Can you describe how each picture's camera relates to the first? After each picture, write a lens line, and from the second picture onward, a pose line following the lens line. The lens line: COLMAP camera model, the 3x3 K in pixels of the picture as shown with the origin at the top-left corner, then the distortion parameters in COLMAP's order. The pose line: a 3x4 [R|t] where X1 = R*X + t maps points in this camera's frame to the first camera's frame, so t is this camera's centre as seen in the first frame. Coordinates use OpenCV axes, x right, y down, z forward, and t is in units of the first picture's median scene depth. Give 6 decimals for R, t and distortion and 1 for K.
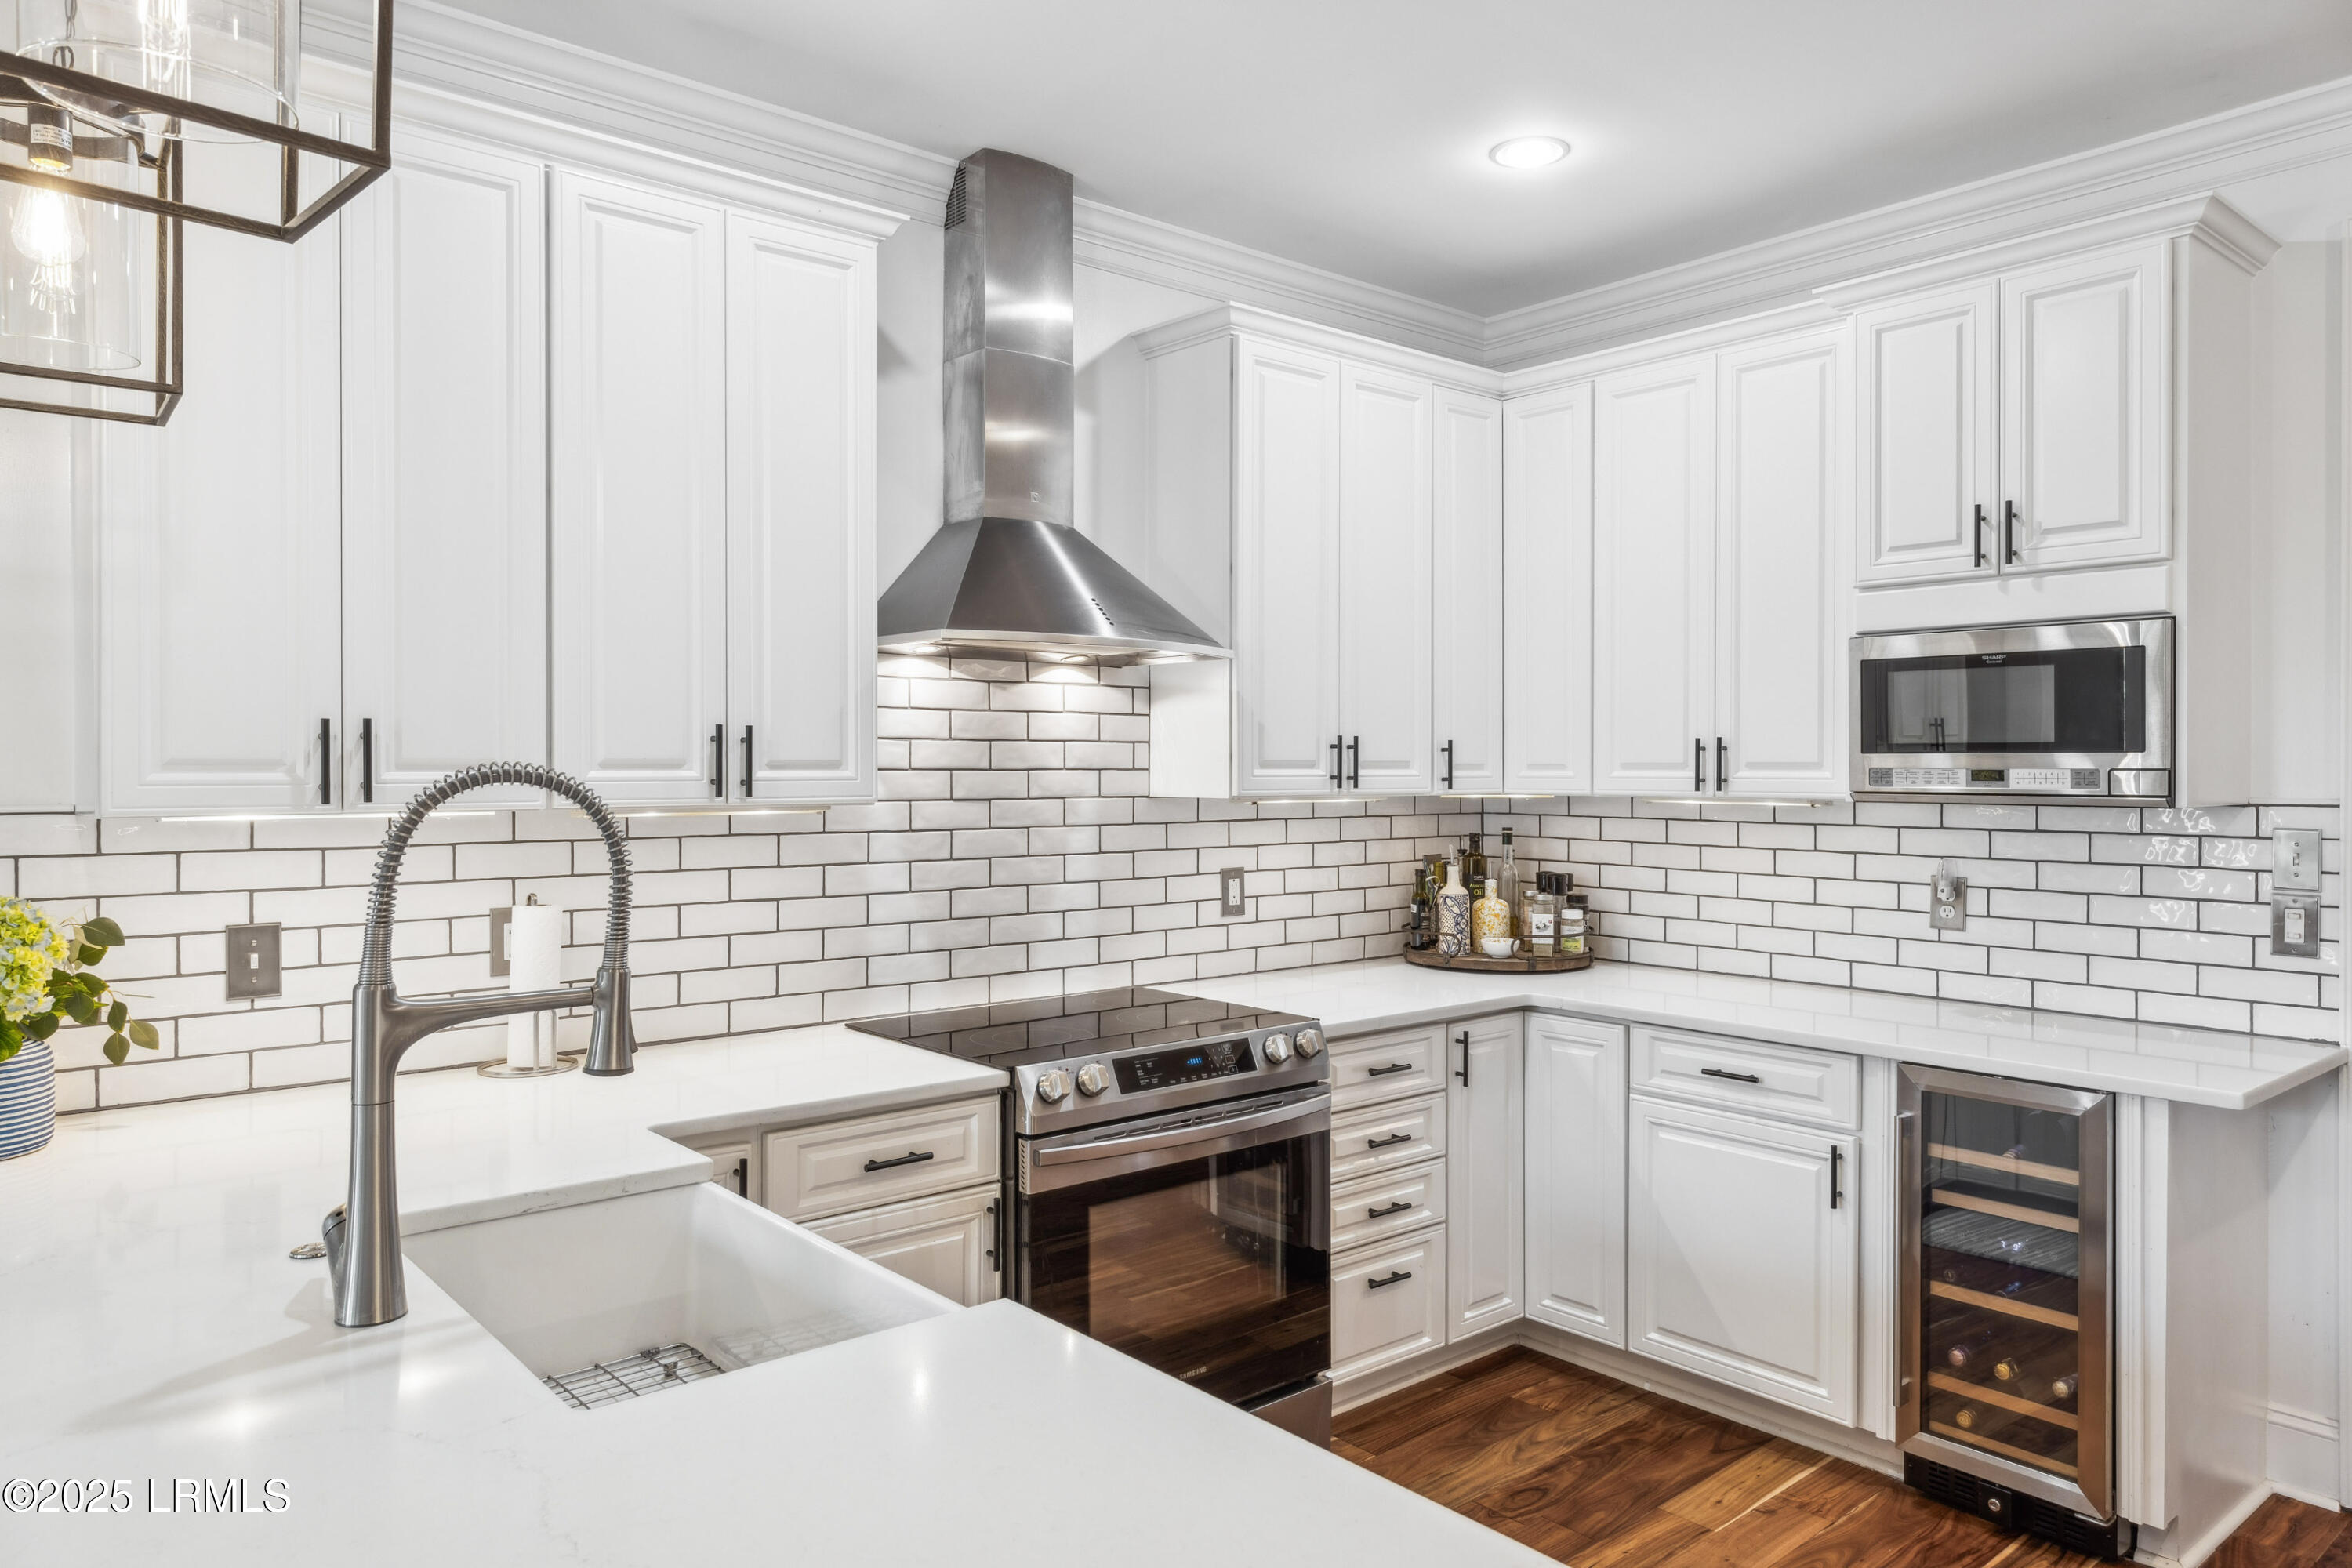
lens RADIAL K [[1510.0, 0, 1195.4], [0, 1510.0, 777.1], [0, 0, 1]] dist [0.004207, 0.005450]
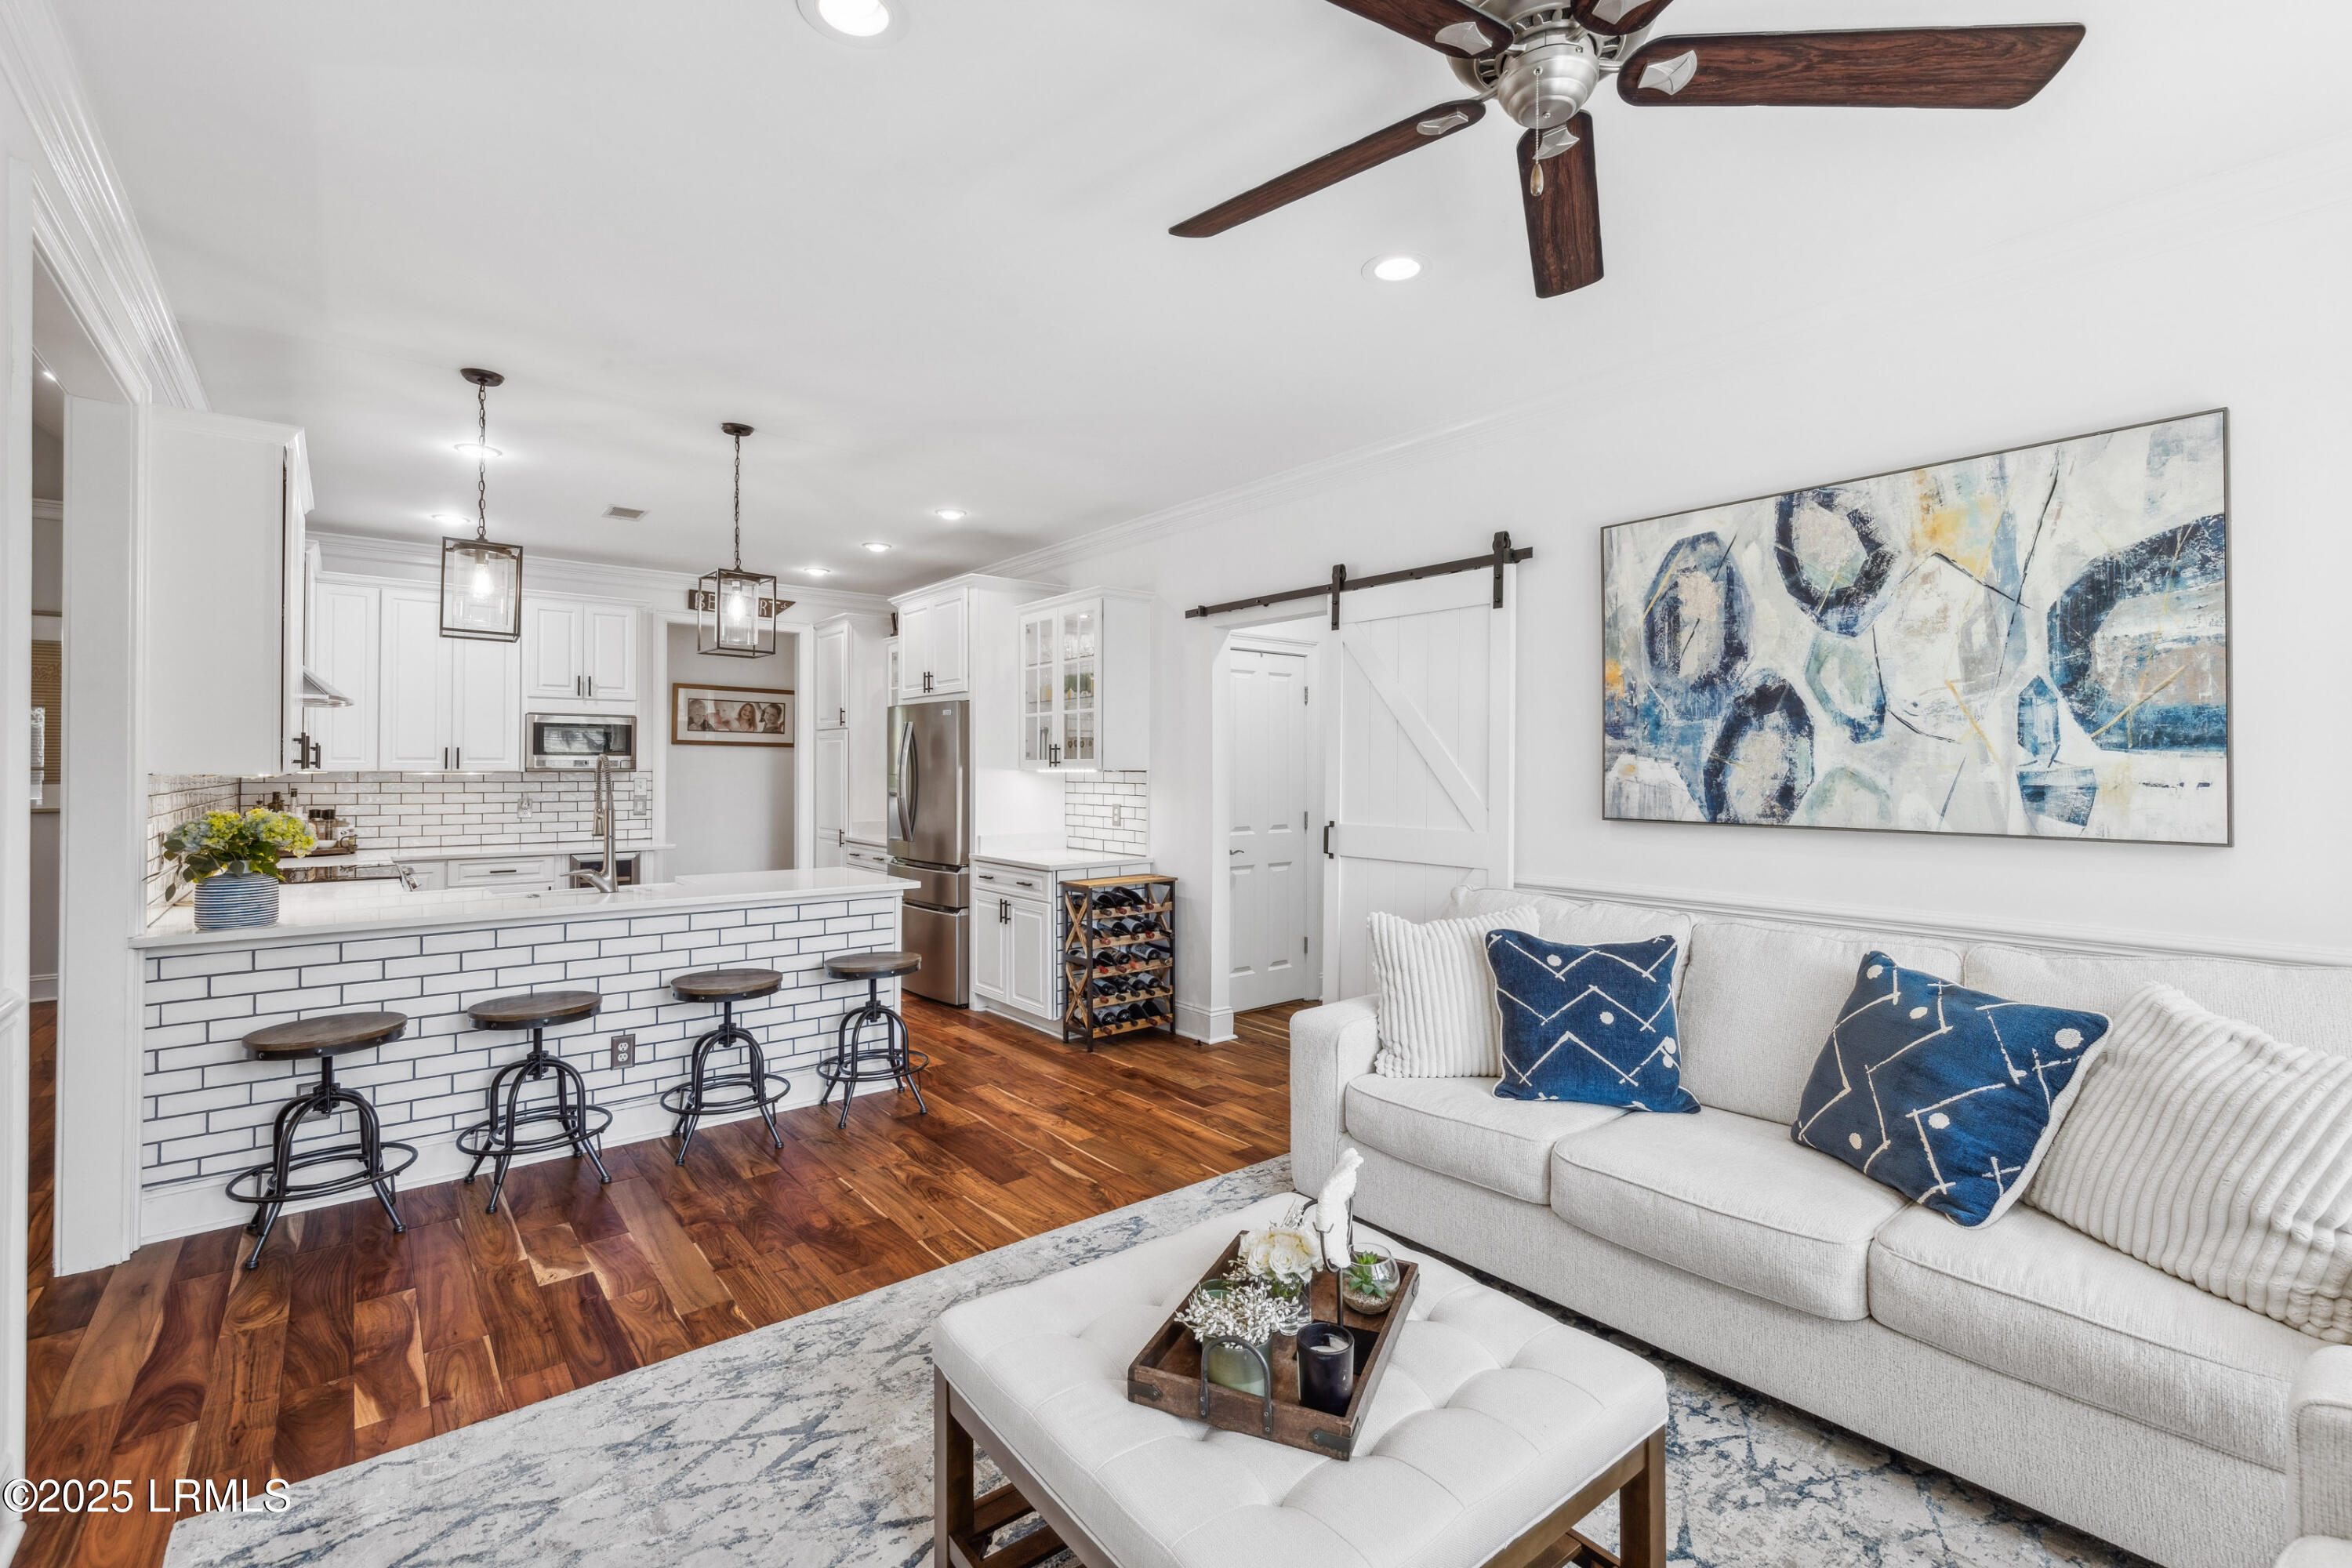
lens RADIAL K [[1029.5, 0, 1197.0], [0, 1029.5, 754.6], [0, 0, 1]] dist [0.005390, 0.000042]
pose [[0.016054, 0.011221, 0.999808, -1.543844], [0.005226, 0.999922, -0.011306, 0.013042], [-0.999857, 0.005407, 0.015994, -0.302056]]
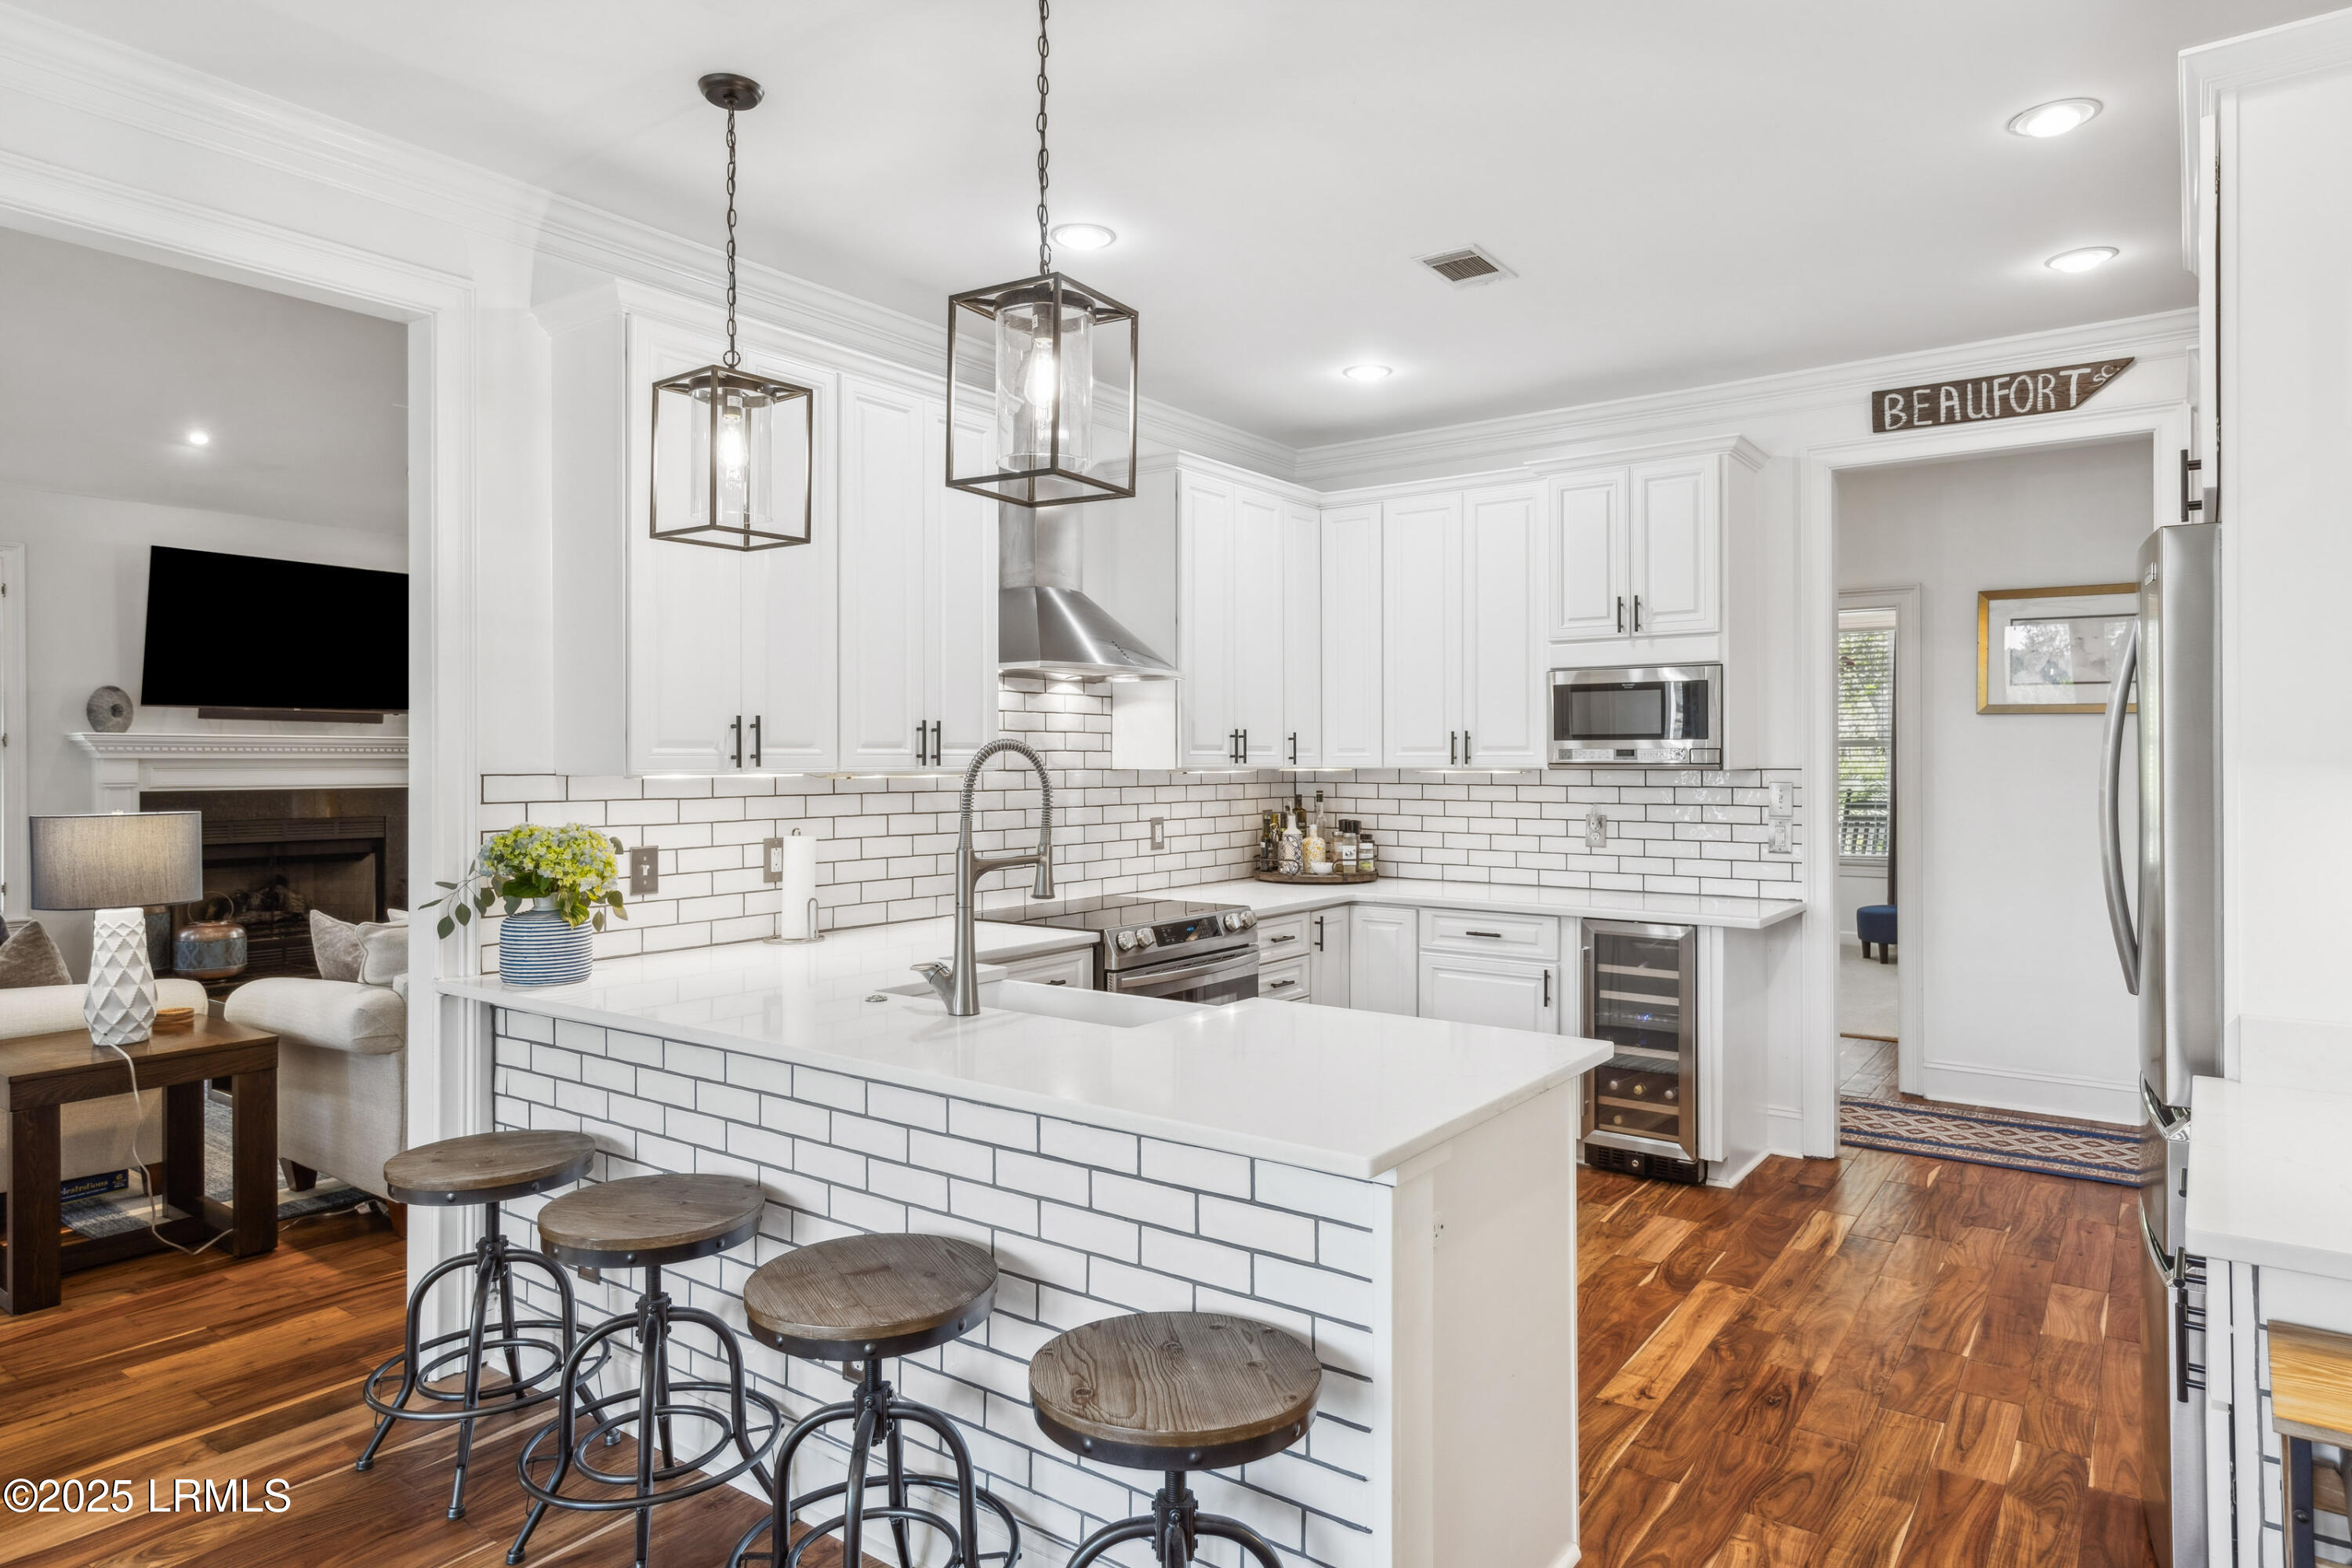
lens RADIAL K [[1378.8, 0, 1175.0], [0, 1378.8, 764.4], [0, 0, 1]] dist [0.008605, -0.000366]
pose [[0.973561, -0.002987, 0.228409, -0.331283], [0.004109, 0.999982, -0.004438, 0.016614], [-0.228392, 0.005259, 0.973555, -0.411418]]
